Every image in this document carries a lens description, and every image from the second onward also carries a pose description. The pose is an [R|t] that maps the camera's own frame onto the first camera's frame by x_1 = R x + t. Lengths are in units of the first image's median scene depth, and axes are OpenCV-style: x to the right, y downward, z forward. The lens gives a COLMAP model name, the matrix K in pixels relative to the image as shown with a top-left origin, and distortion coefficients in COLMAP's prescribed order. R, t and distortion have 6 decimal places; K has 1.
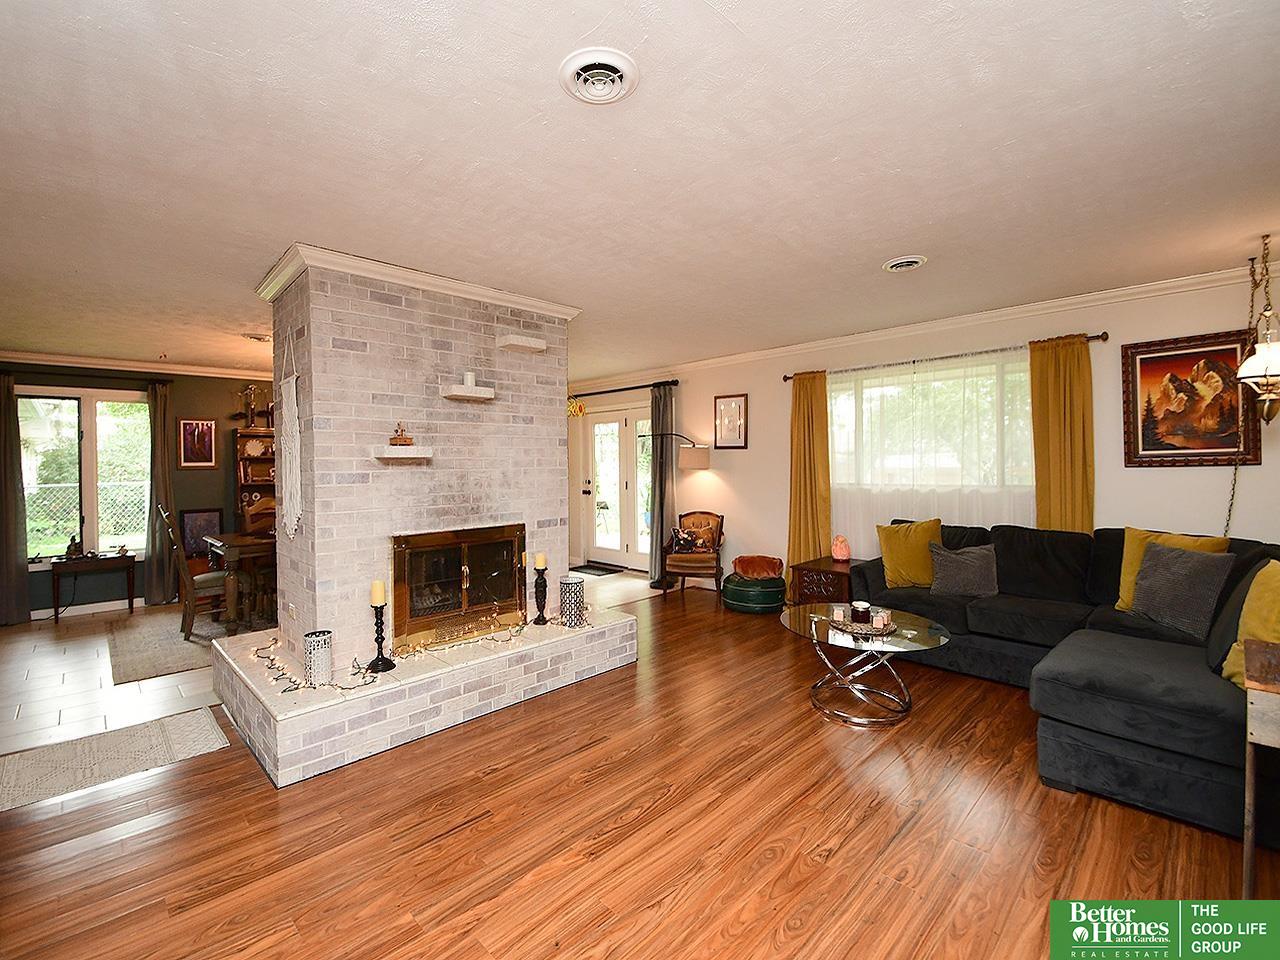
lens RADIAL K [[567.4, 0, 608.2], [0, 567.4, 499.0], [0, 0, 1]] dist [0.001414, -0.000098]
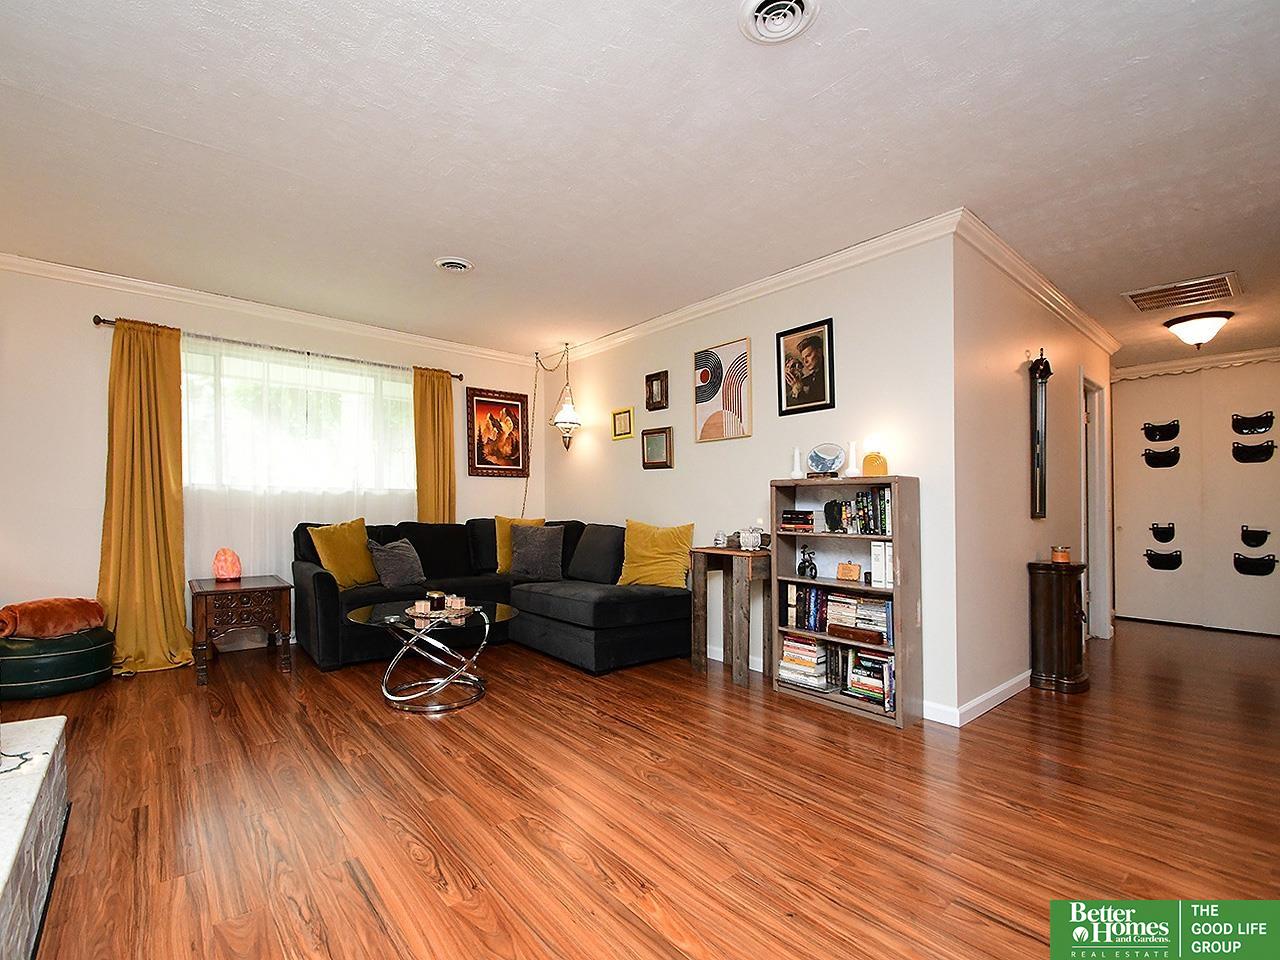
lens RADIAL K [[575.6, 0, 625.8], [0, 575.6, 527.5], [0, 0, 1]] dist [0.001006, 0.000049]
pose [[0.065135, -0.017340, 0.997726, -0.452938], [0.052179, 0.998540, 0.013948, 0.068142], [-0.996511, 0.051151, 0.065945, 0.528546]]
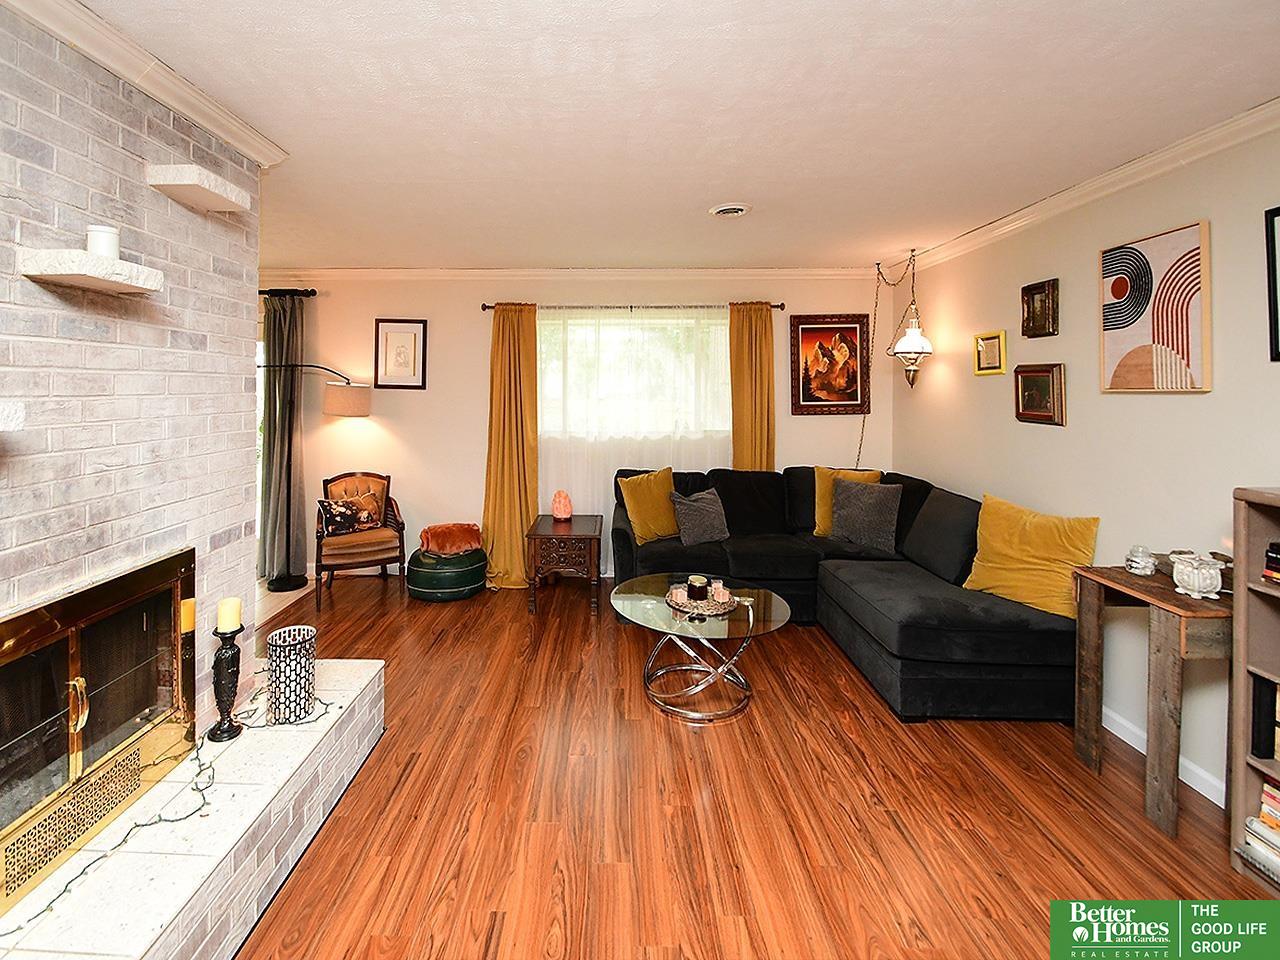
lens RADIAL K [[596.7, 0, 608.4], [0, 596.7, 410.5], [0, 0, 1]] dist [0.016736, -0.013512]
pose [[0.698104, -0.013280, 0.715873, -0.279520], [0.036066, 0.999211, -0.016635, -0.057804], [-0.715087, 0.037431, 0.698032, 0.382913]]
